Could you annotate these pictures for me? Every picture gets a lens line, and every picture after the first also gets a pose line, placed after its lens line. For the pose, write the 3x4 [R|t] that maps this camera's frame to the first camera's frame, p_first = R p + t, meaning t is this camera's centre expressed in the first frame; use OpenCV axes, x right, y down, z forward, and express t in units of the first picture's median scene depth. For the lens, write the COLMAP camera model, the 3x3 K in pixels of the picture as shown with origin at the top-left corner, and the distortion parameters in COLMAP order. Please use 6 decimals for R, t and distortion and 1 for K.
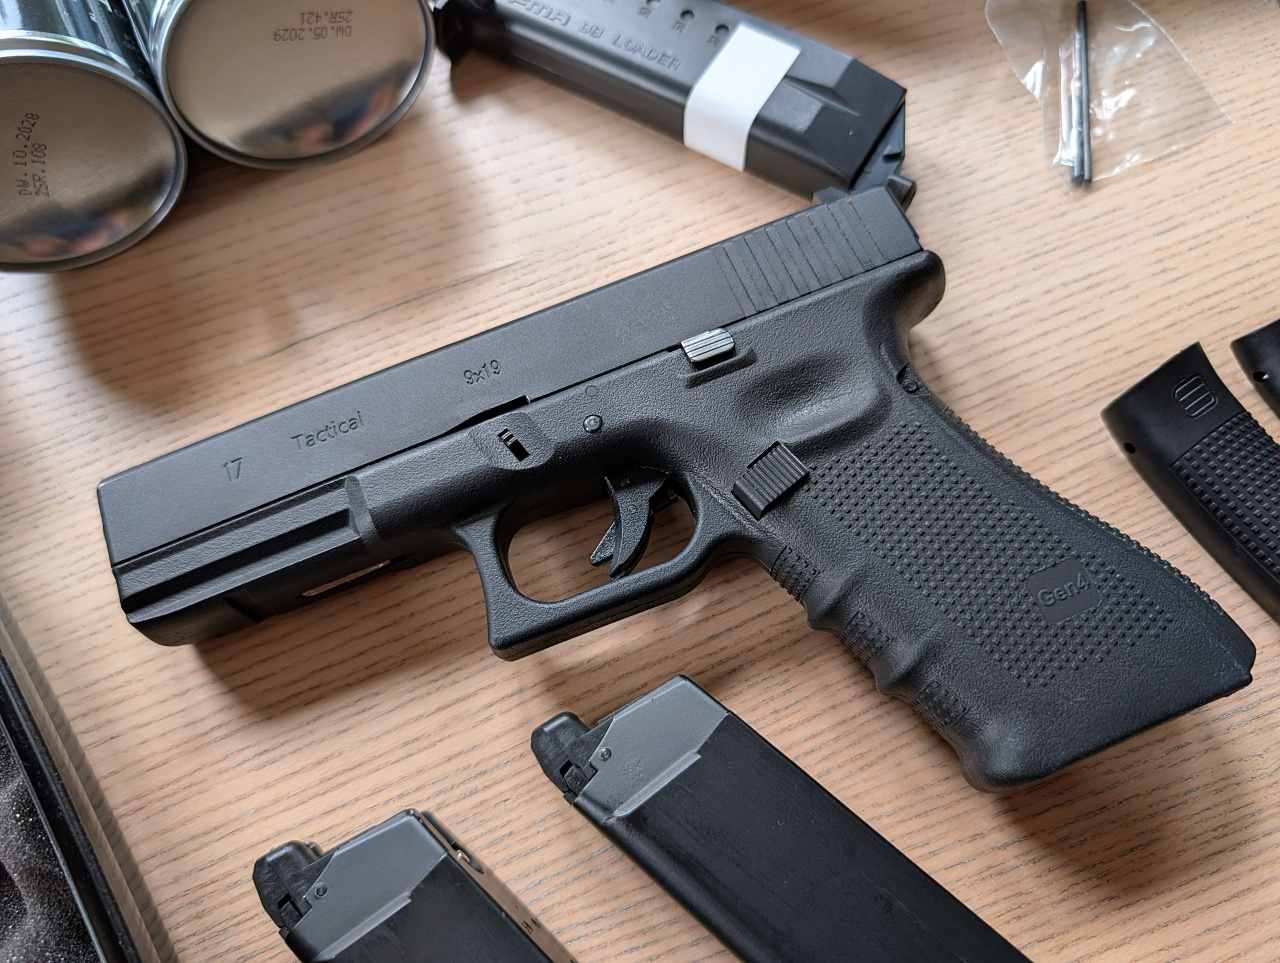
lens RADIAL K [[1204.3, 0, 640.0], [0, 1204.3, 481.5], [0, 0, 1]] dist [-0.039243, 0.009831]
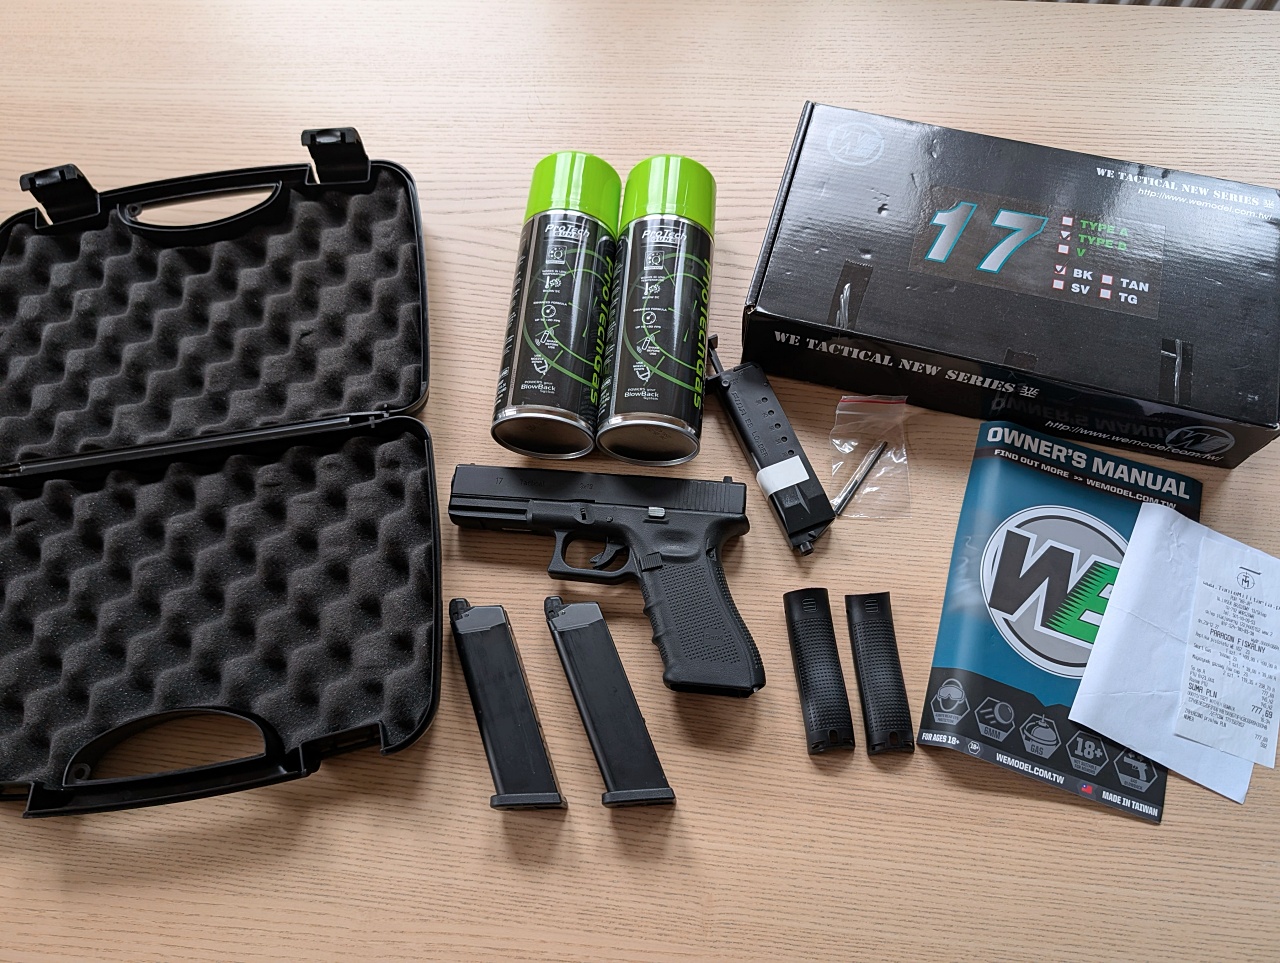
lens RADIAL K [[1204.3, 0, 640.0], [0, 1204.3, 481.5], [0, 0, 1]] dist [-0.039243, 0.009831]
pose [[0.891227, 0.426776, -0.153545, 0.448168], [-0.430163, 0.902670, 0.012149, -0.201610], [0.143786, 0.055222, 0.988067, -1.963959]]
